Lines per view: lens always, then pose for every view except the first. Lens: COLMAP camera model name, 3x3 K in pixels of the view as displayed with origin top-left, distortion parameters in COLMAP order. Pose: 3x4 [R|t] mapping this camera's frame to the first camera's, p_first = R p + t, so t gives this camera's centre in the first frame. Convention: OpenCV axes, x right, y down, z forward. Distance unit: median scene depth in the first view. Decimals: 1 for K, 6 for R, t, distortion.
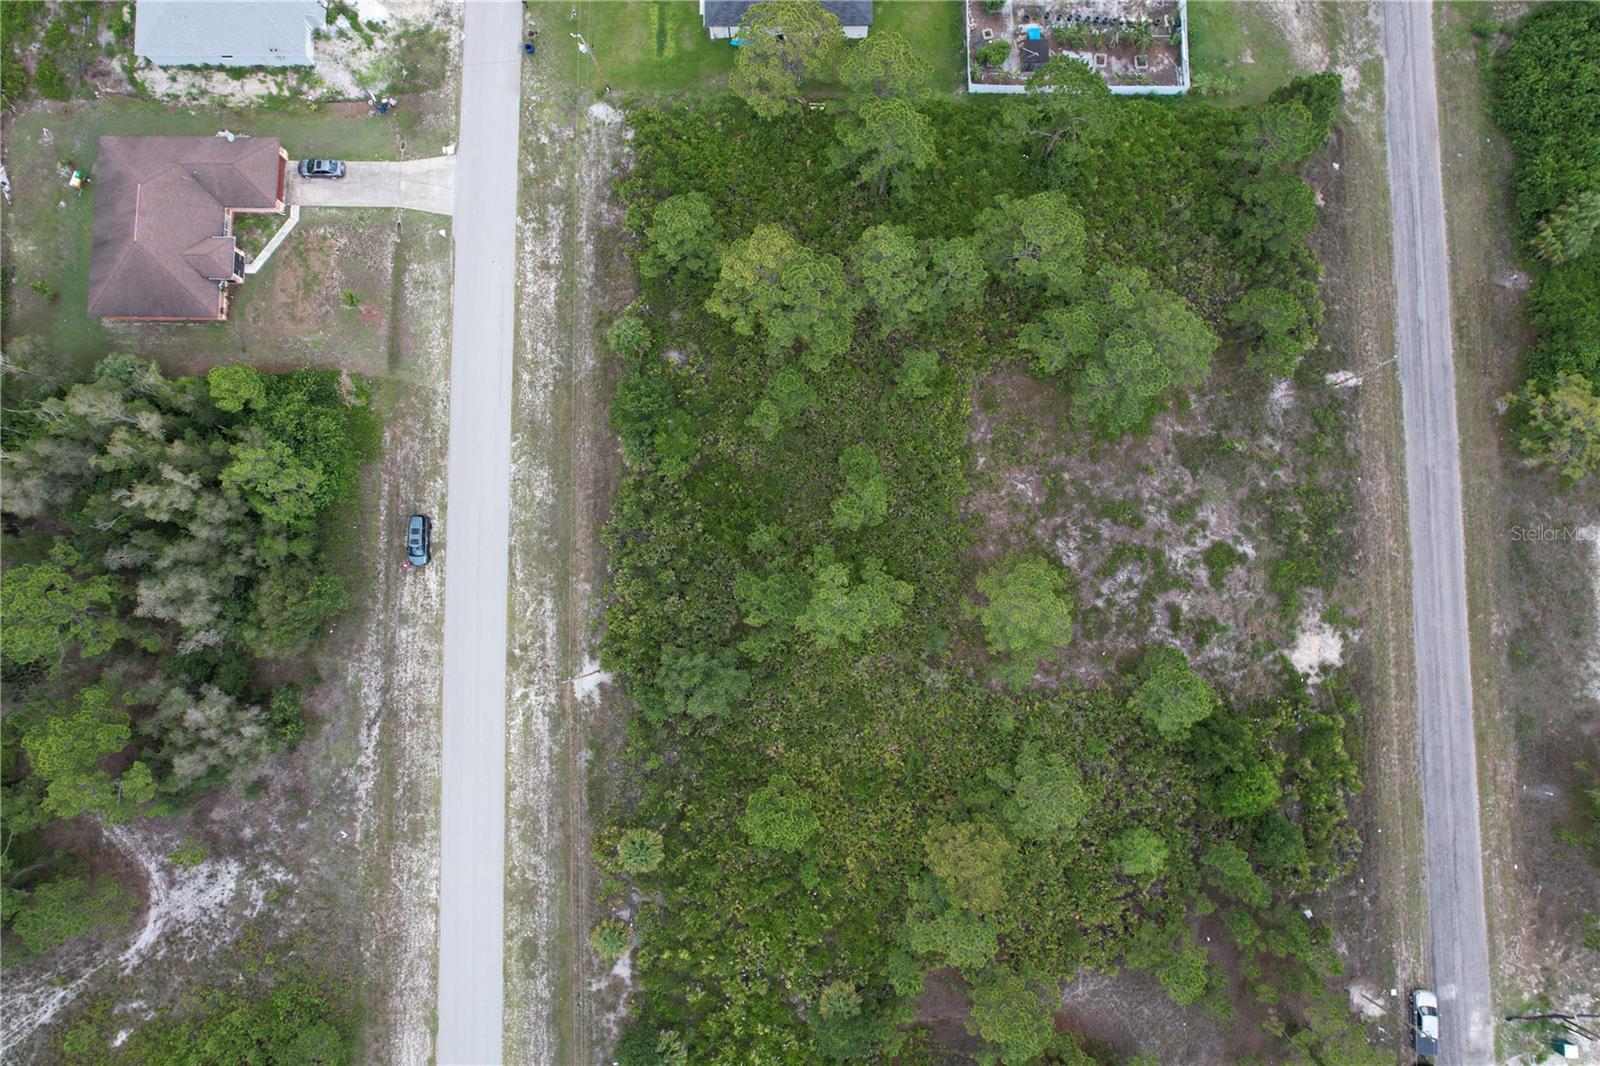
lens RADIAL K [[1035.7, 0, 807.3], [0, 1035.7, 542.3], [0, 0, 1]] dist [-0.091454, 0.084898]
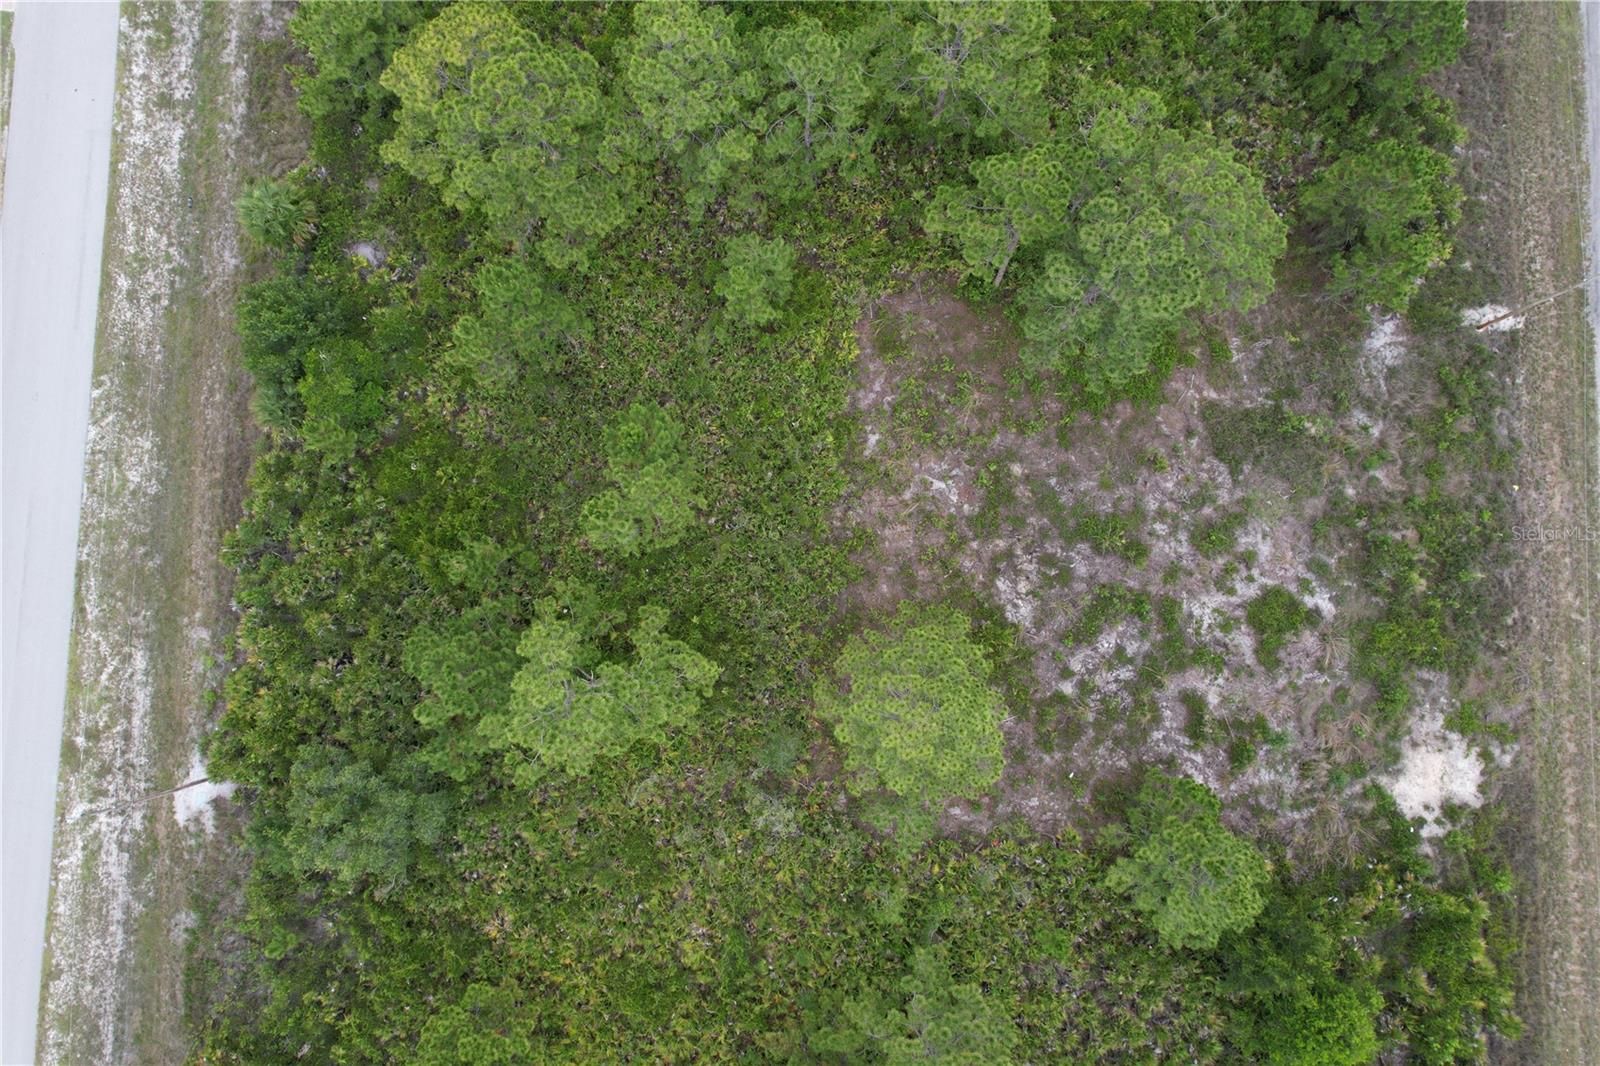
lens RADIAL K [[1035.7, 0, 807.3], [0, 1035.7, 542.3], [0, 0, 1]] dist [-0.091454, 0.084898]
pose [[0.999631, 0.026892, -0.003714, 0.136968], [-0.026893, 0.999638, -0.000248, -0.019554], [0.003706, 0.000347, 0.999993, 0.415903]]
